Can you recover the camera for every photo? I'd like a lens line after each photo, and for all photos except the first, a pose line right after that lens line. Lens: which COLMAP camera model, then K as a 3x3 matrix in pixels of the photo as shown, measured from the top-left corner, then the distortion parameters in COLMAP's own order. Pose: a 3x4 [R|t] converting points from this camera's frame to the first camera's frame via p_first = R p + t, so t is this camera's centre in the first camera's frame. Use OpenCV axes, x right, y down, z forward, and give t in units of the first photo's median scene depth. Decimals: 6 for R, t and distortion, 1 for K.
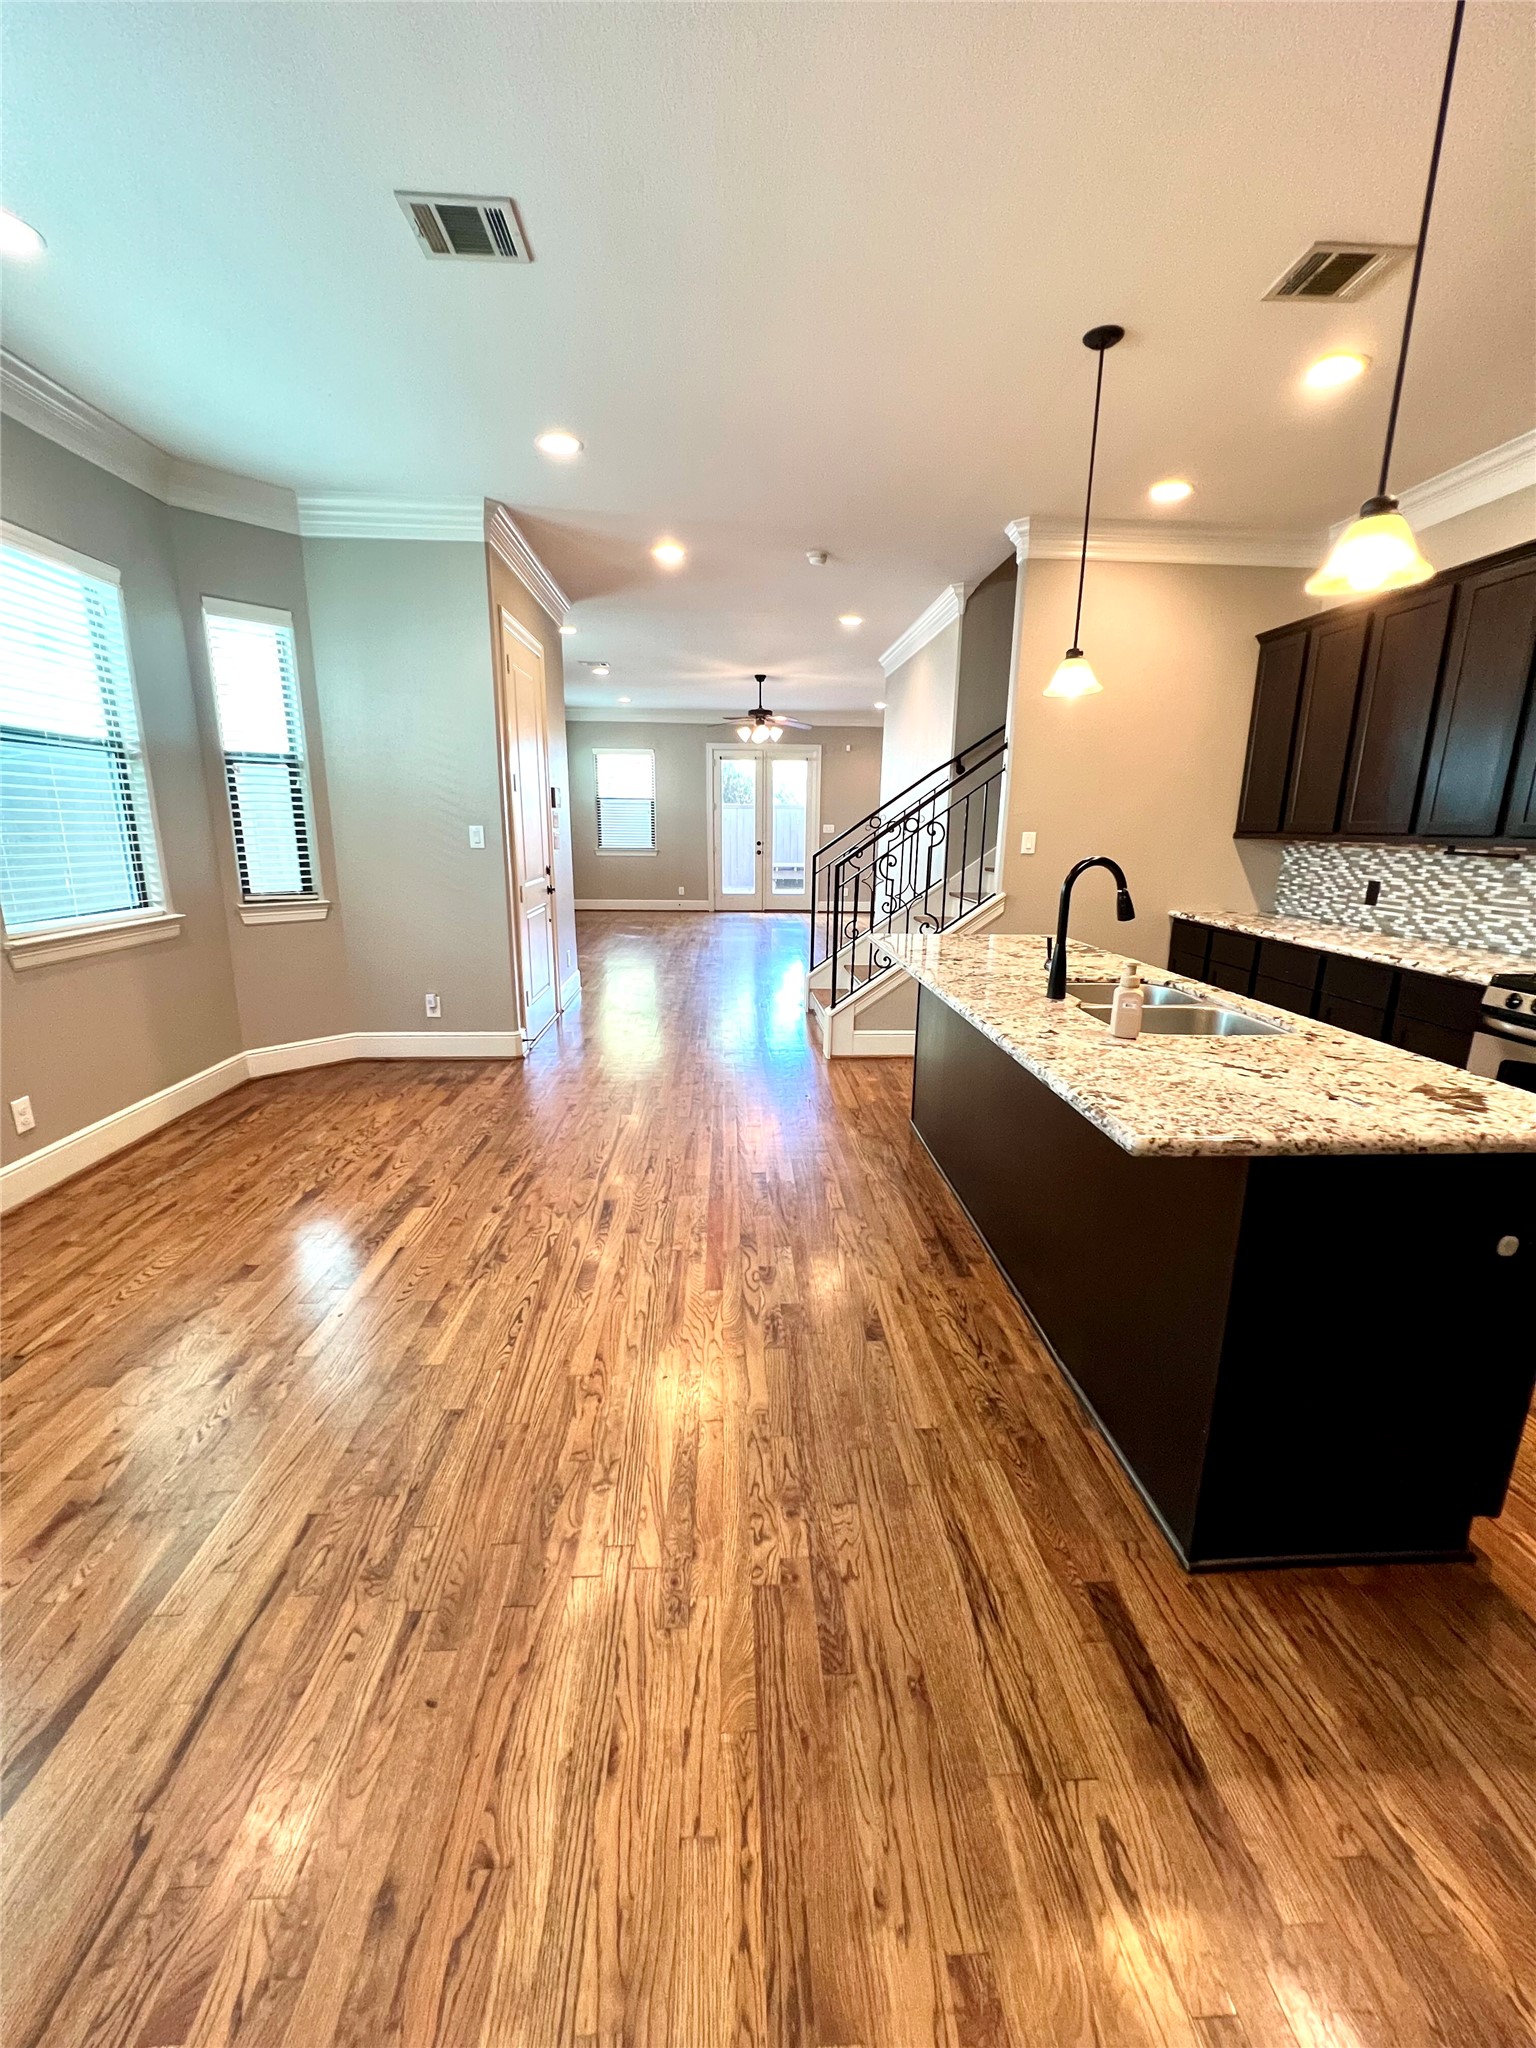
lens RADIAL K [[819.5, 0, 771.6], [0, 819.5, 1016.7], [0, 0, 1]] dist [-0.003087, 0.001350]
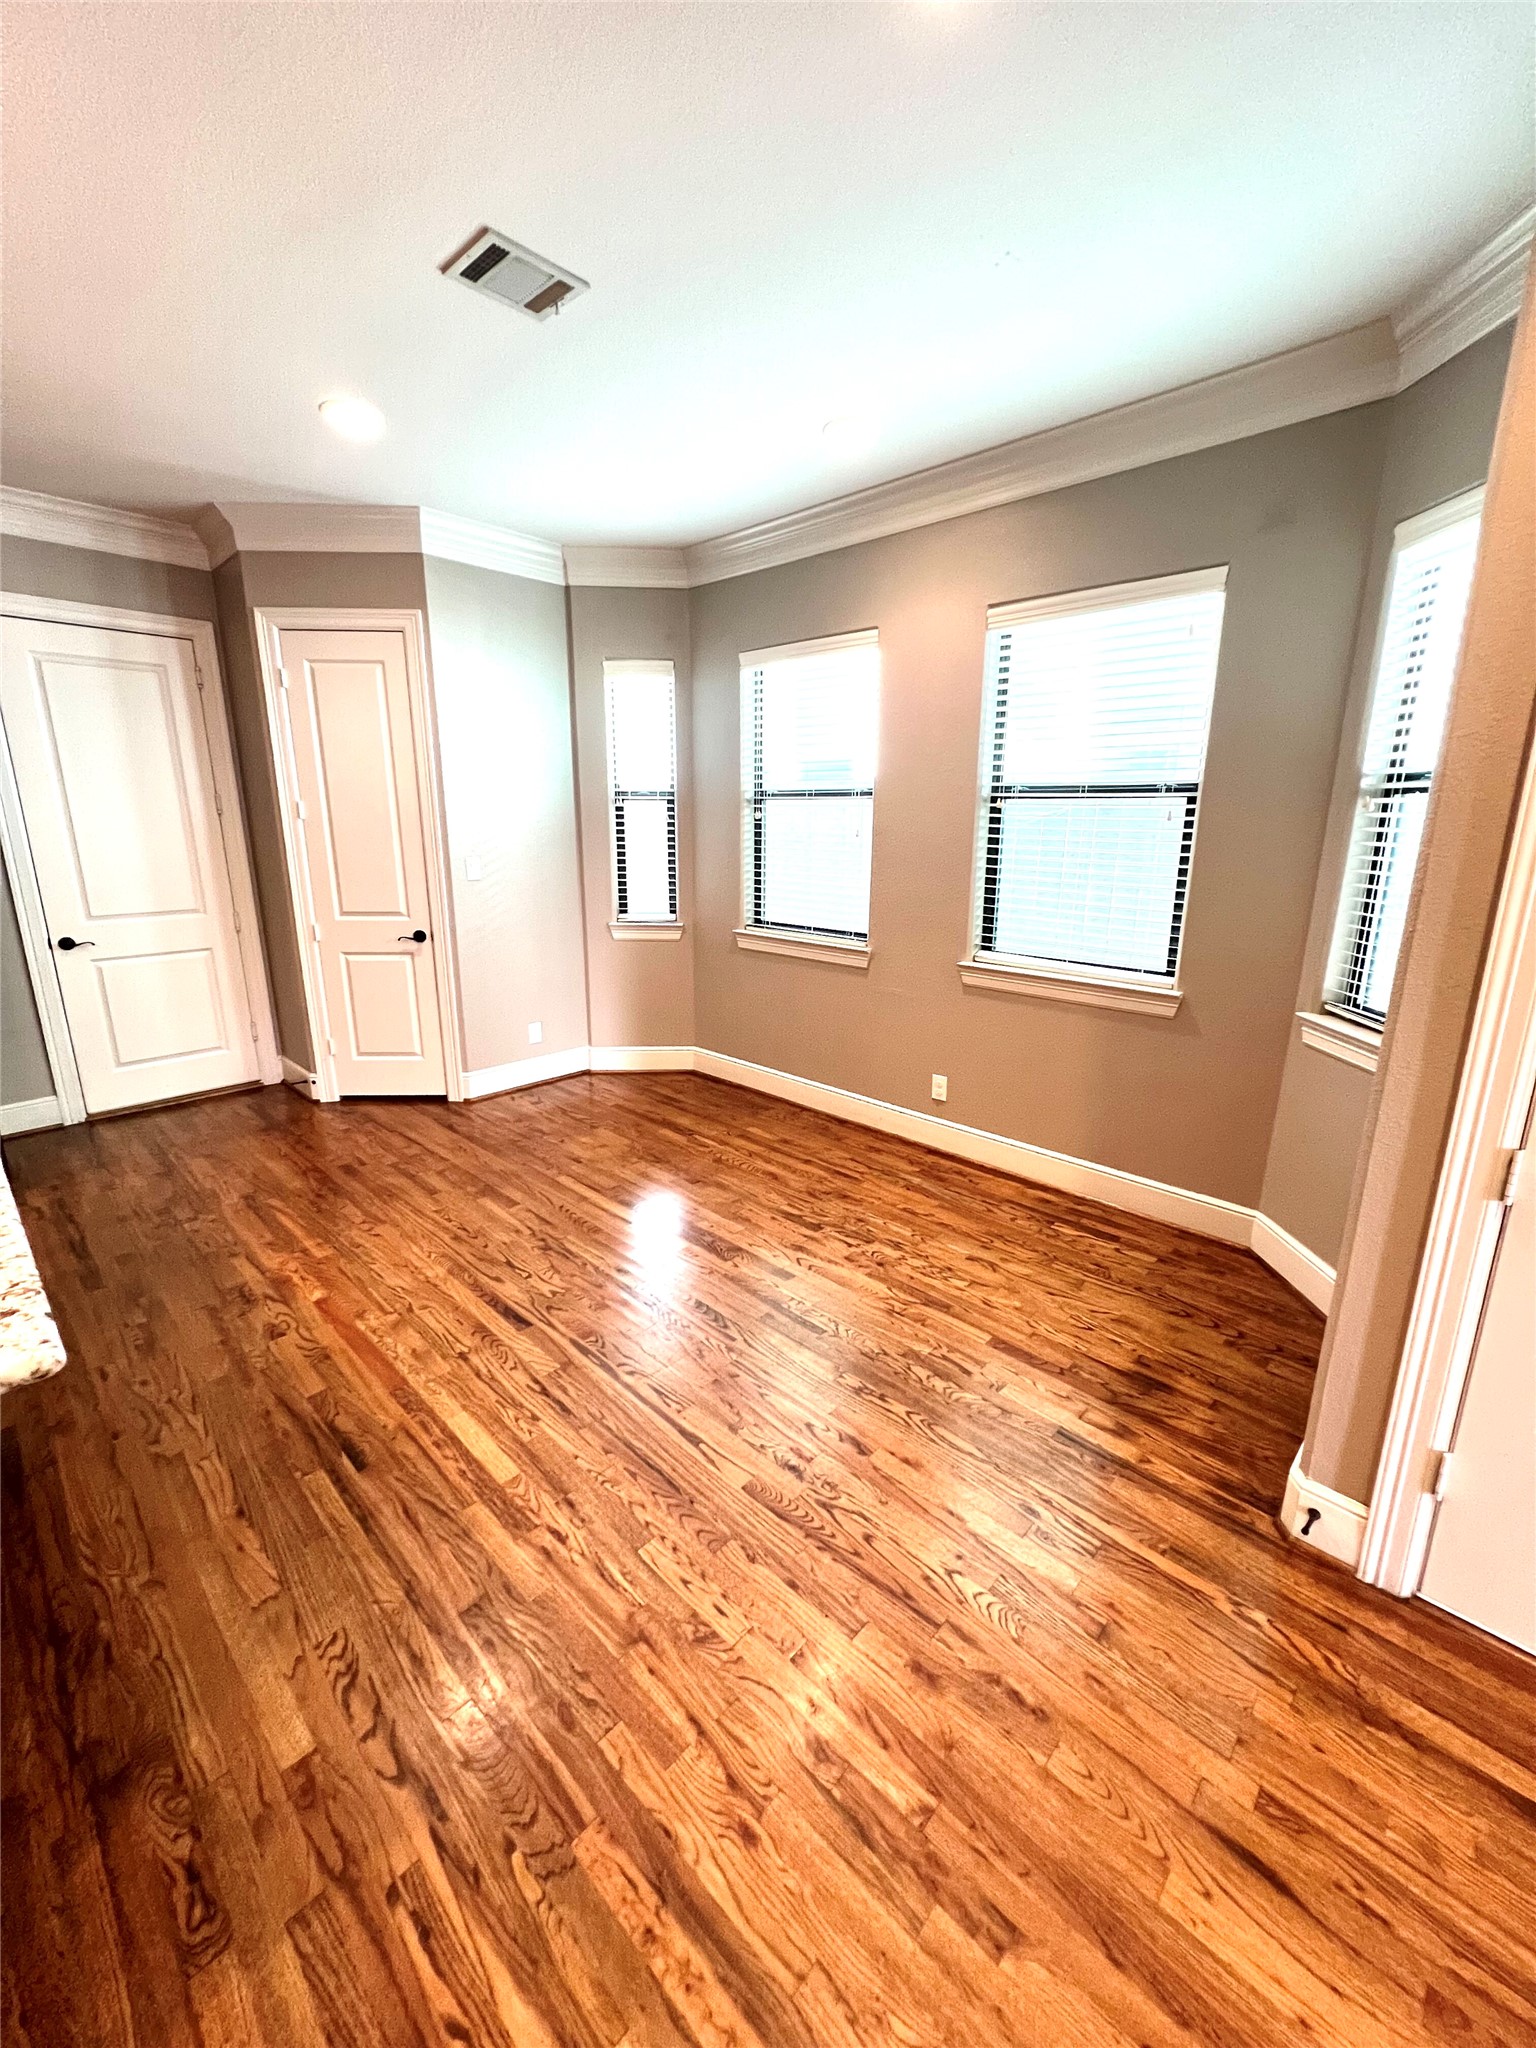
lens RADIAL K [[819.5, 0, 771.3], [0, 819.5, 1019.9], [0, 0, 1]] dist [-0.003087, 0.001350]
pose [[-0.729812, 0.149169, -0.667175, 0.146270], [-0.172924, 0.903891, 0.391252, -0.475551], [0.661417, 0.400911, -0.633876, 1.727927]]
